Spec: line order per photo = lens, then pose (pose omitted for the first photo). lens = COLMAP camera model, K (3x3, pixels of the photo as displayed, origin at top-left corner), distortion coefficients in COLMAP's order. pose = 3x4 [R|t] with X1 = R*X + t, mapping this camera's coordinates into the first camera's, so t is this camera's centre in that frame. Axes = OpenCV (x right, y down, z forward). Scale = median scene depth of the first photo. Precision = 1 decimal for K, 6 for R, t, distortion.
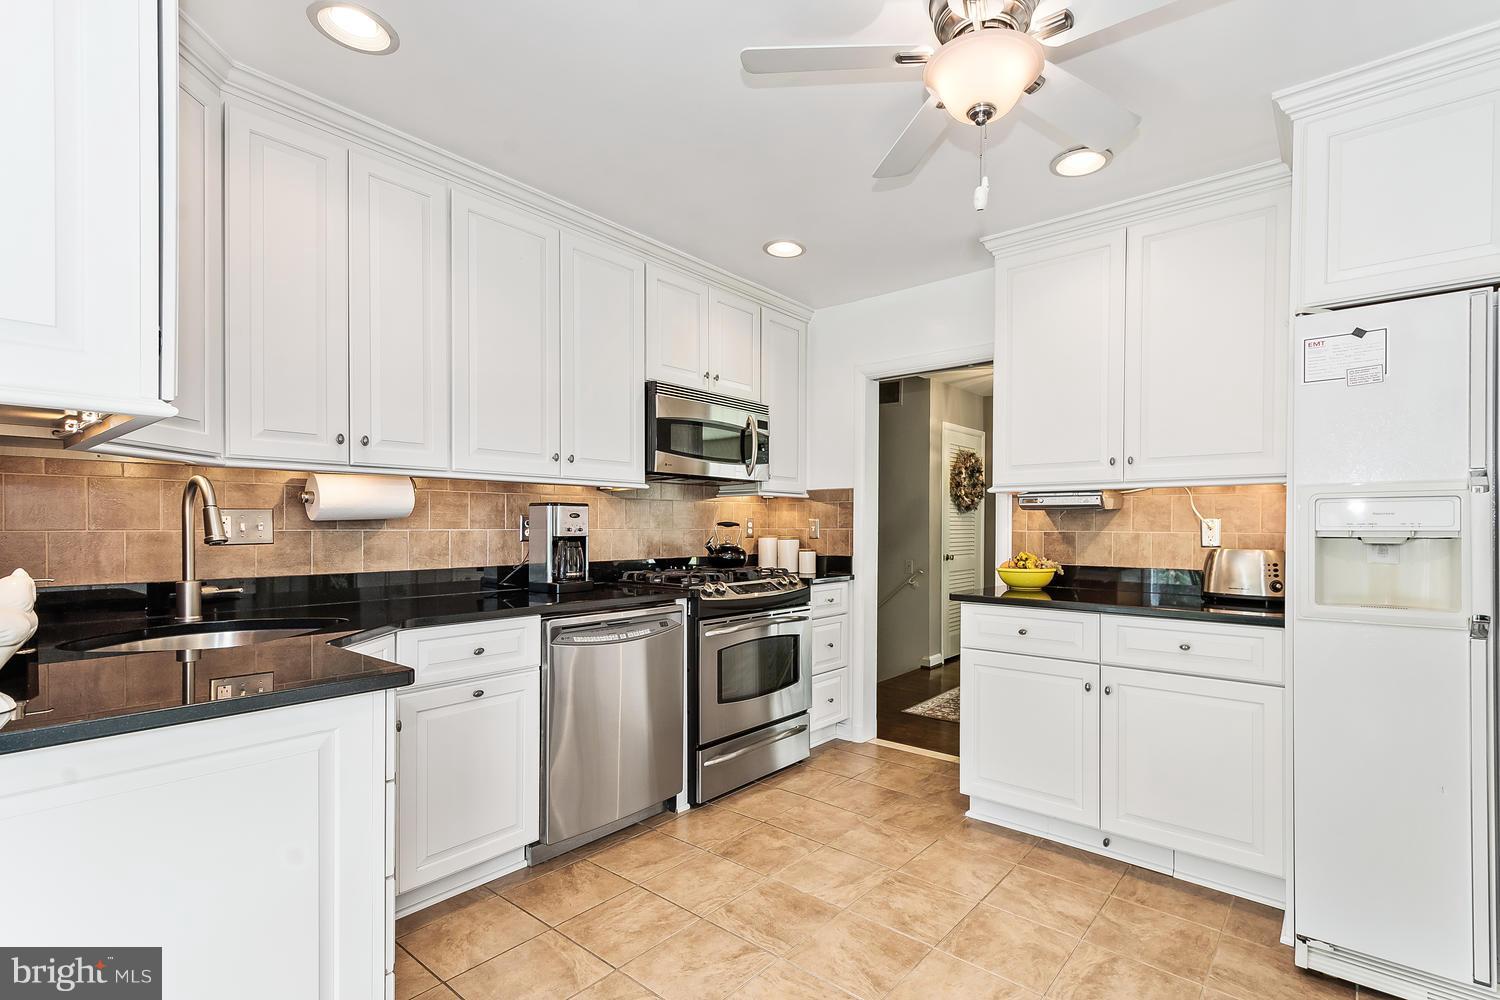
lens RADIAL K [[690.5, 0, 804.0], [0, 690.5, 524.3], [0, 0, 1]] dist [0.026308, -0.013129]
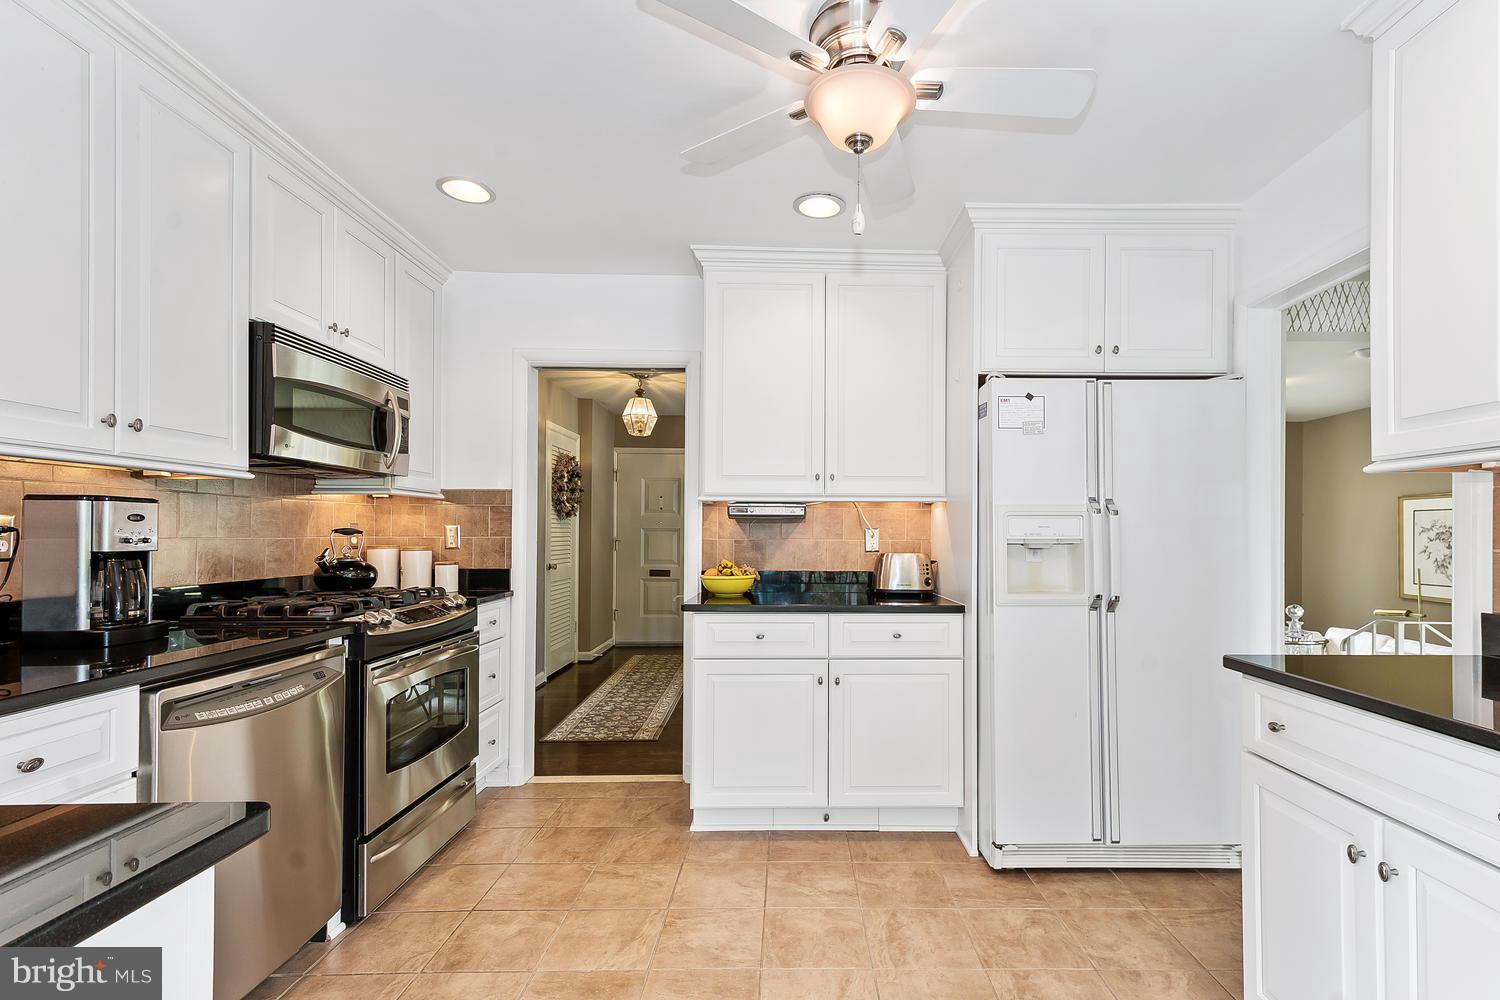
lens RADIAL K [[690.5, 0, 804.0], [0, 690.5, 524.3], [0, 0, 1]] dist [0.026308, -0.013129]
pose [[0.769458, 0.009470, 0.638627, -0.269482], [-0.003881, 0.999941, -0.010151, -0.002504], [-0.638685, 0.005332, 0.769450, 0.142614]]
